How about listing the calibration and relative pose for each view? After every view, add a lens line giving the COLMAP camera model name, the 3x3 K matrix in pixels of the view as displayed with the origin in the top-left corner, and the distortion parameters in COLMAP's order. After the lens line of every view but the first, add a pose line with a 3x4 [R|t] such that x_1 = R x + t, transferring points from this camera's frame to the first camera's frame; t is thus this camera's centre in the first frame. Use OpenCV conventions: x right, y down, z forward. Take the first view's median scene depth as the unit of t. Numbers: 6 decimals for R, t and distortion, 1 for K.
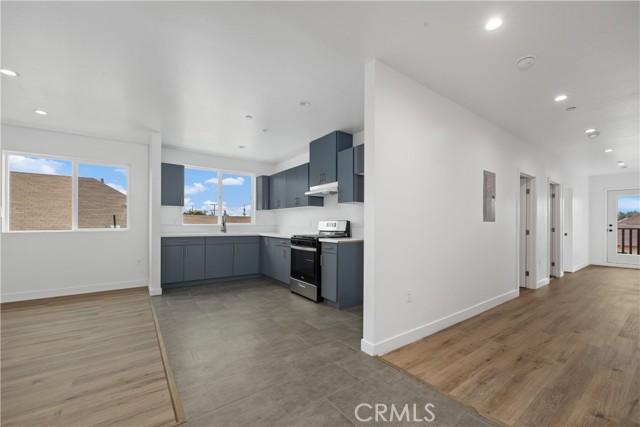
lens RADIAL K [[261.3, 0, 320.9], [0, 261.3, 218.4], [0, 0, 1]] dist [0.011566, 0.000623]
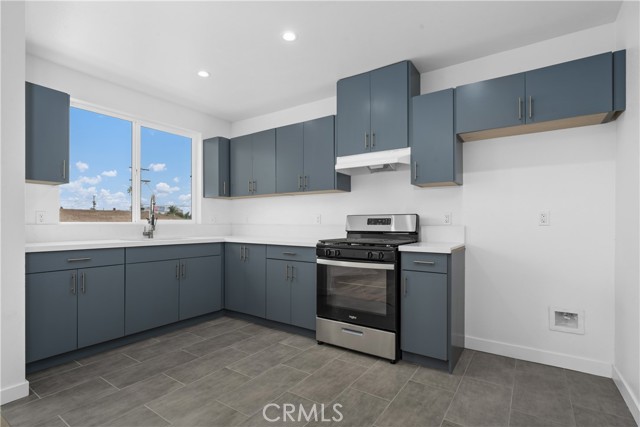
lens RADIAL K [[307.2, 0, 320.3], [0, 307.2, 218.8], [0, 0, 1]] dist [0.001808, -0.000899]
pose [[0.938969, -0.004127, 0.343977, -0.318014], [0.000803, 0.999952, 0.009806, 0.010823], [-0.344001, -0.008932, 0.938927, 0.370263]]
